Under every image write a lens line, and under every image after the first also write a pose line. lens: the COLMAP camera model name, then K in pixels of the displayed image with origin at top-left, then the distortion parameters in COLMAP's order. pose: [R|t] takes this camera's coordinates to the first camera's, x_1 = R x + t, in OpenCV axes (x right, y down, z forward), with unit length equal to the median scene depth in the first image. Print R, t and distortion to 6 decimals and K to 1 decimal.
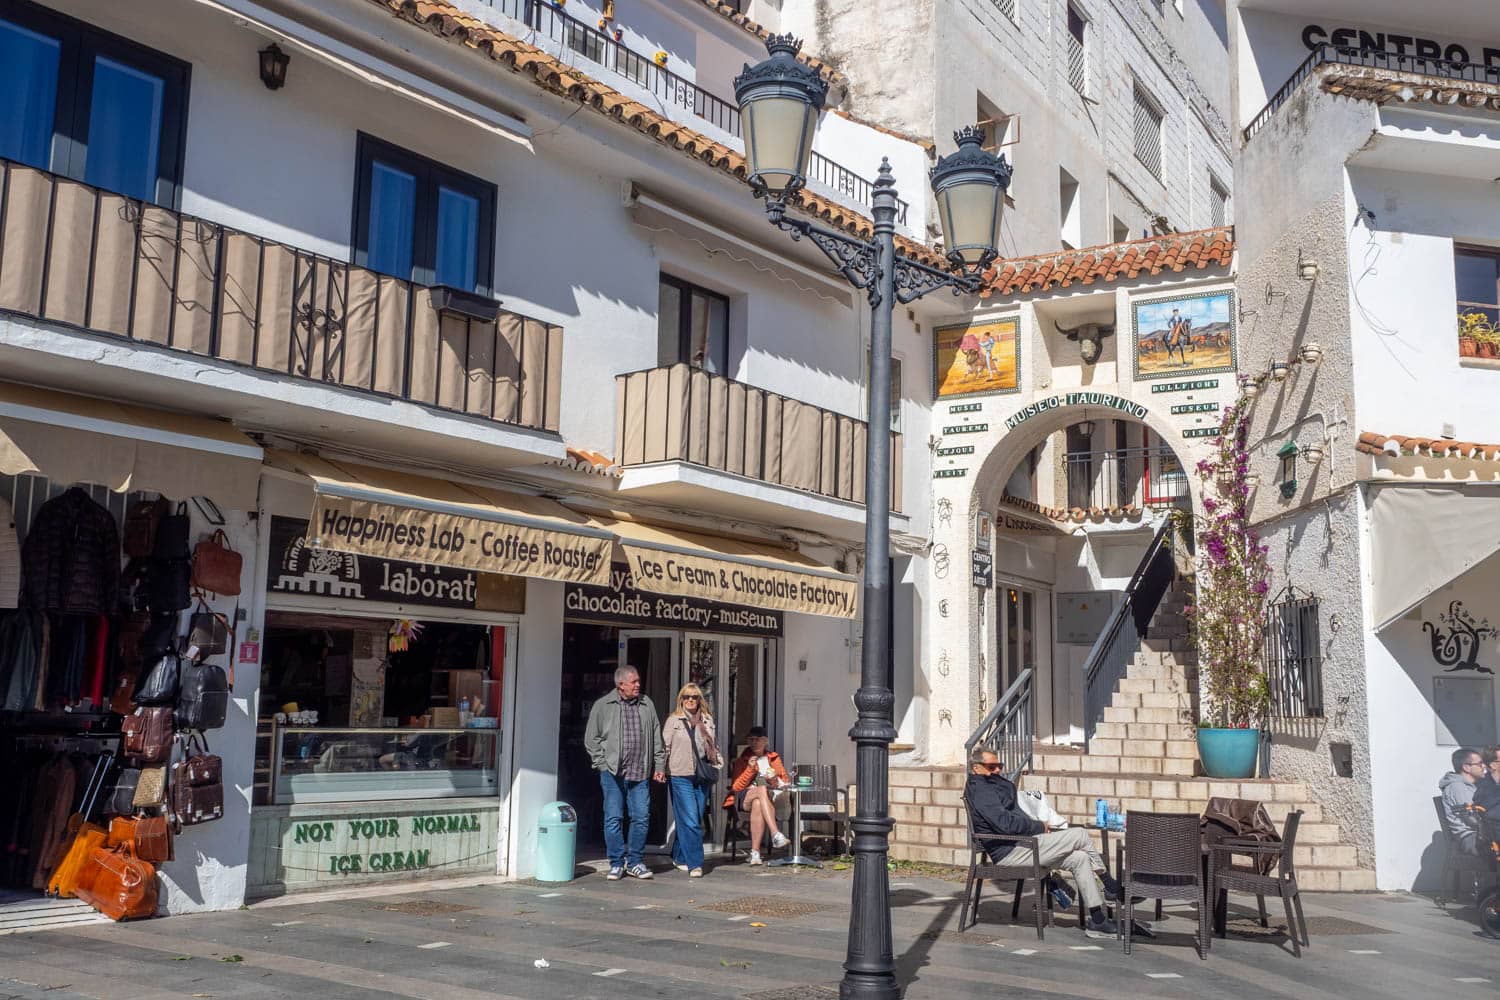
lens RADIAL K [[1453.2, 0, 750.0], [0, 1453.2, 500.0], [0, 0, 1]] dist [0.007228, -0.007727]
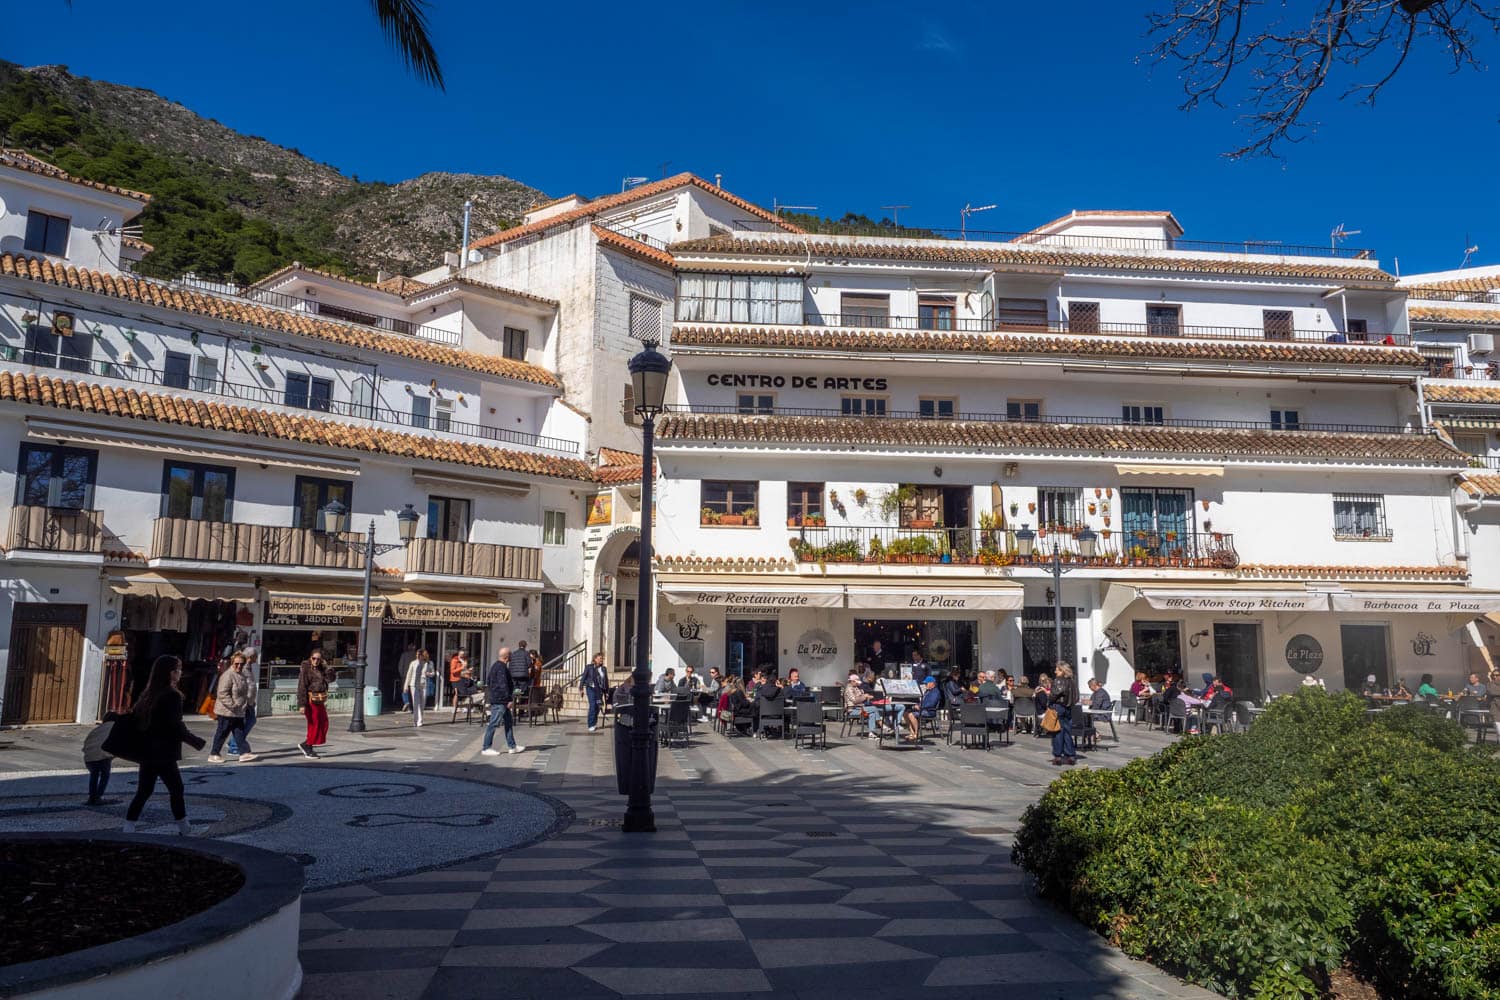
lens RADIAL K [[1095.3, 0, 750.0], [0, 1095.3, 500.0], [0, 0, 1]] dist [-0.007783, -0.008116]
pose [[0.991814, -0.031741, -0.123681, 0.872035], [0.032488, 0.999464, 0.004031, -0.156296], [0.123487, -0.008016, 0.992314, -1.071360]]
